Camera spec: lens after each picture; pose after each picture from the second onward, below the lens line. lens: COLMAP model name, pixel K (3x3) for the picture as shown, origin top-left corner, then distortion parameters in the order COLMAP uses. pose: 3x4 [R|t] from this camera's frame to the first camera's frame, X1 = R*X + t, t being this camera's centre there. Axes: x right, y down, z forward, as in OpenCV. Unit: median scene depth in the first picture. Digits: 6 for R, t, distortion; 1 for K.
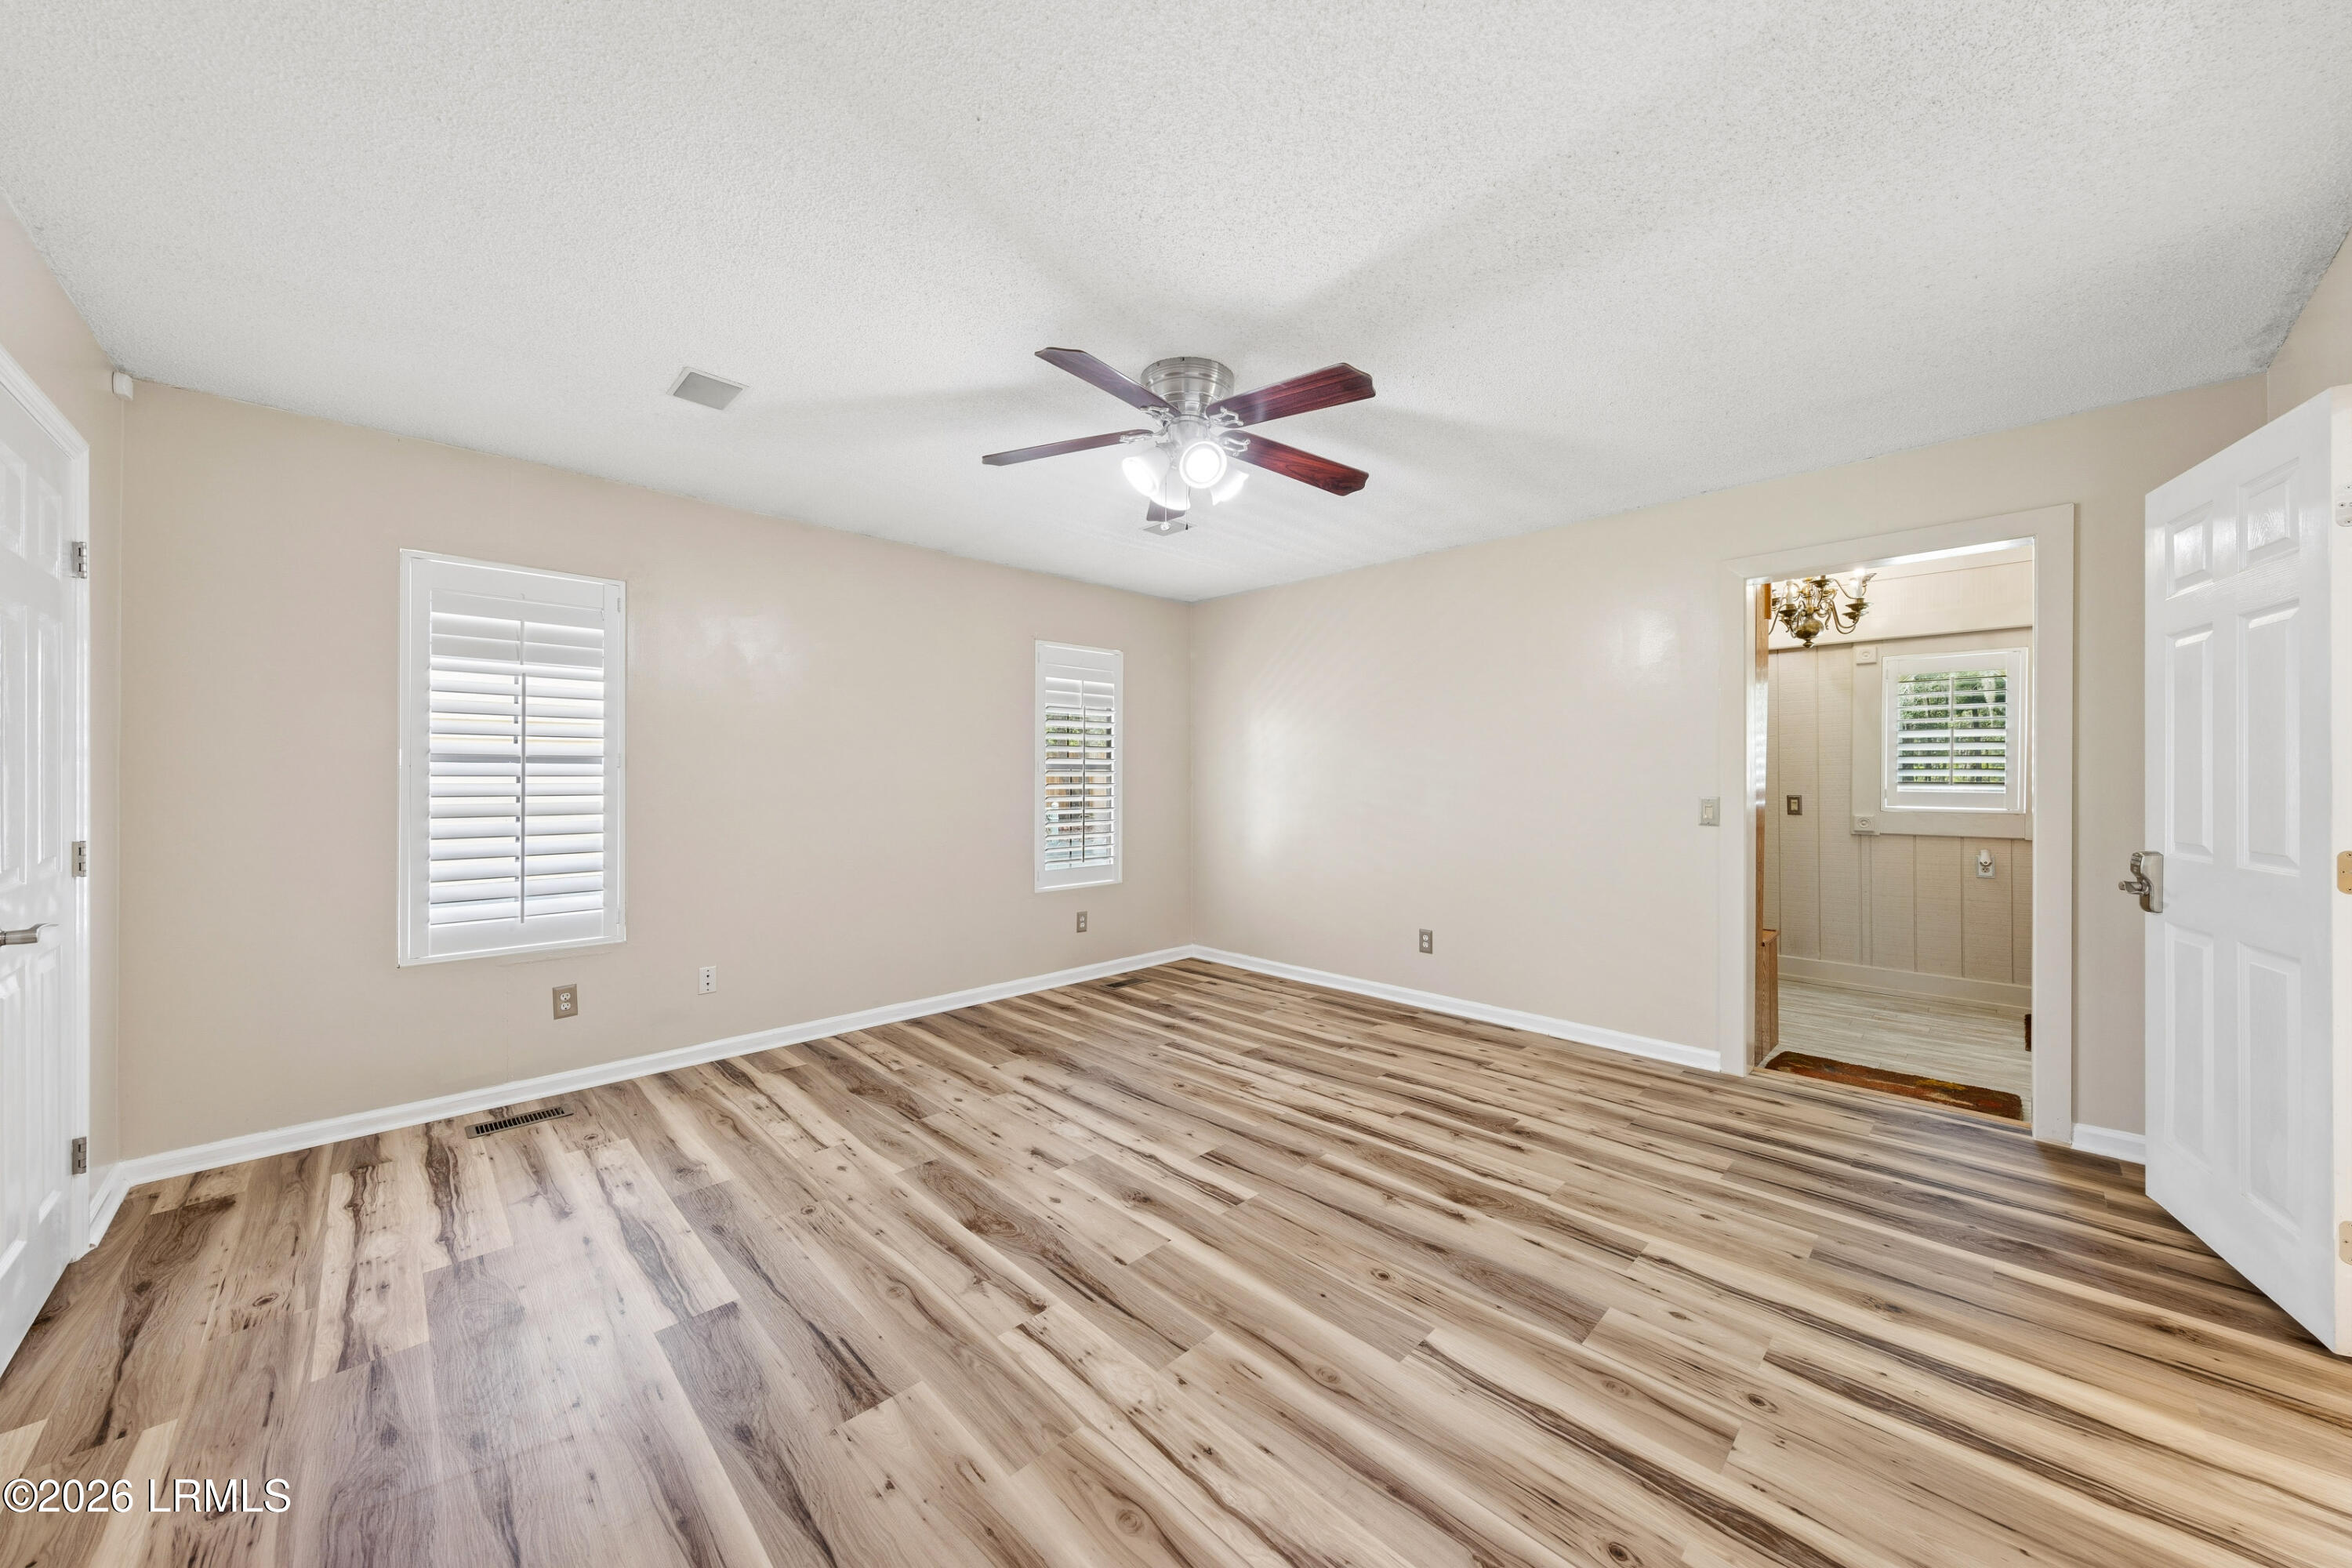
lens RADIAL K [[830.8, 0, 1180.3], [0, 830.8, 772.5], [0, 0, 1]] dist [0.006131, -0.000161]
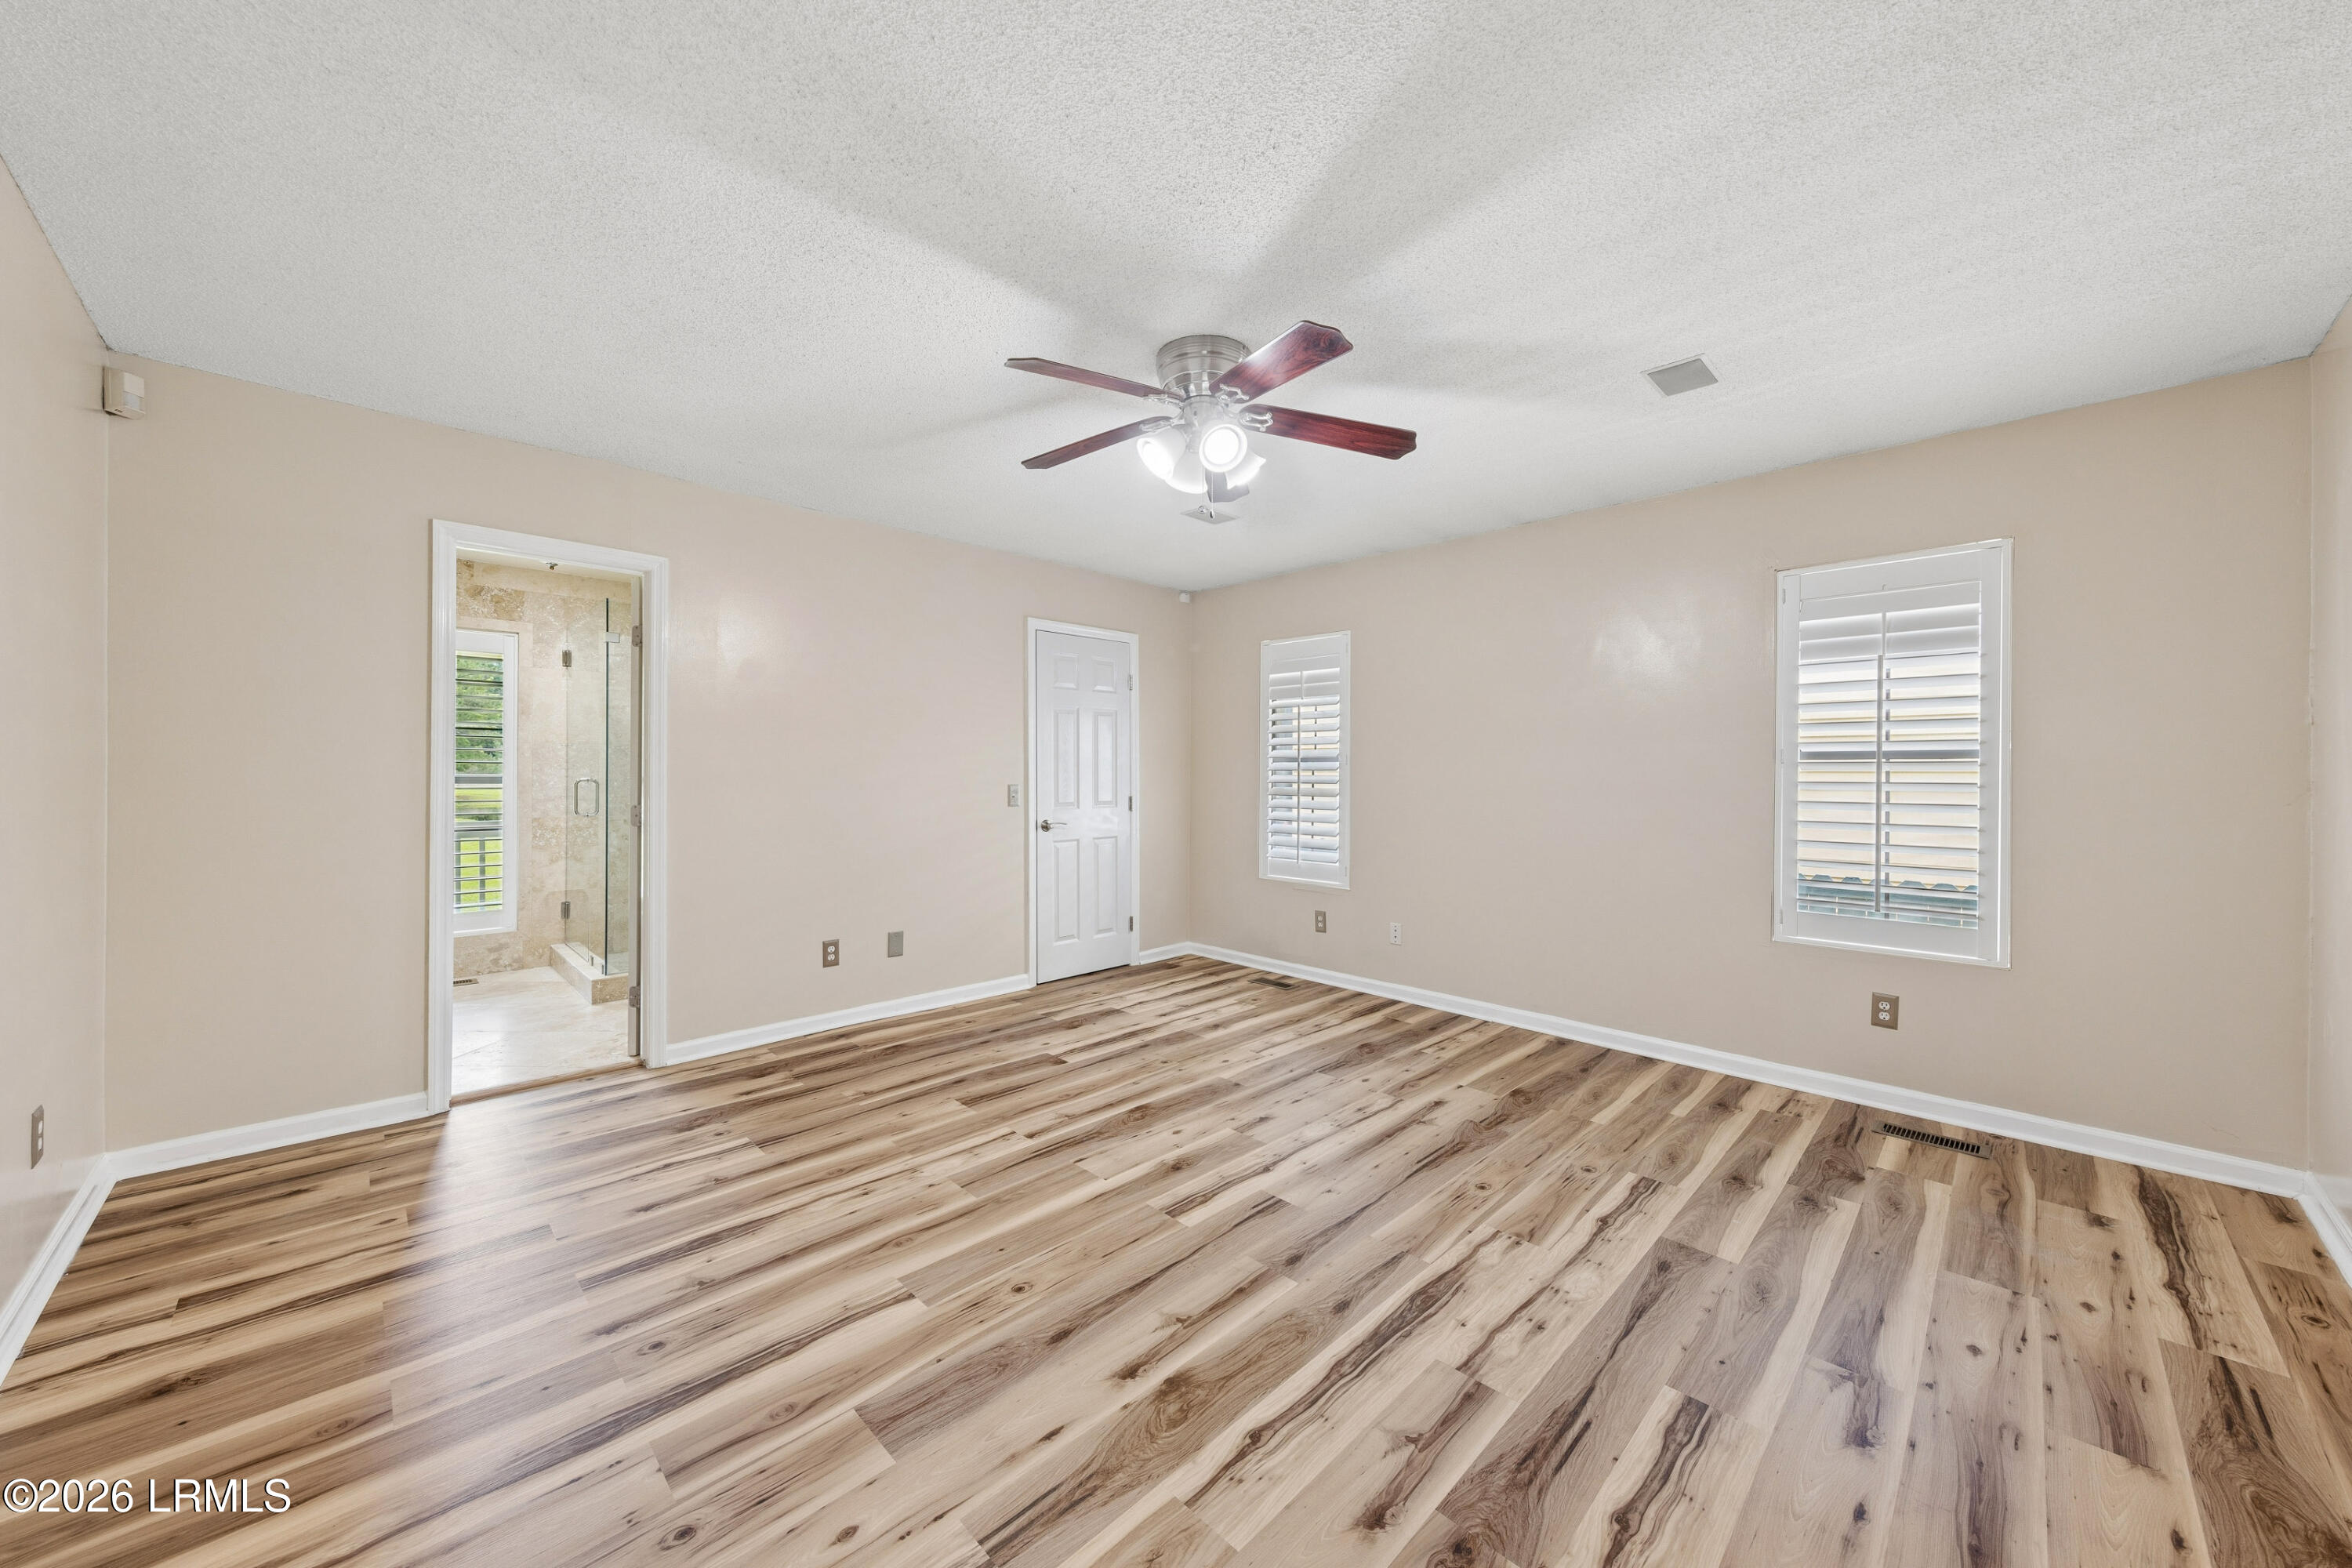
lens RADIAL K [[830.8, 0, 1180.2], [0, 830.8, 786.2], [0, 0, 1]] dist [0.006131, -0.000161]
pose [[0.003169, 0.014543, -0.999889, 0.833604], [0.001733, 0.999893, 0.014548, 0.009943], [0.999993, -0.001779, 0.003144, 0.827575]]
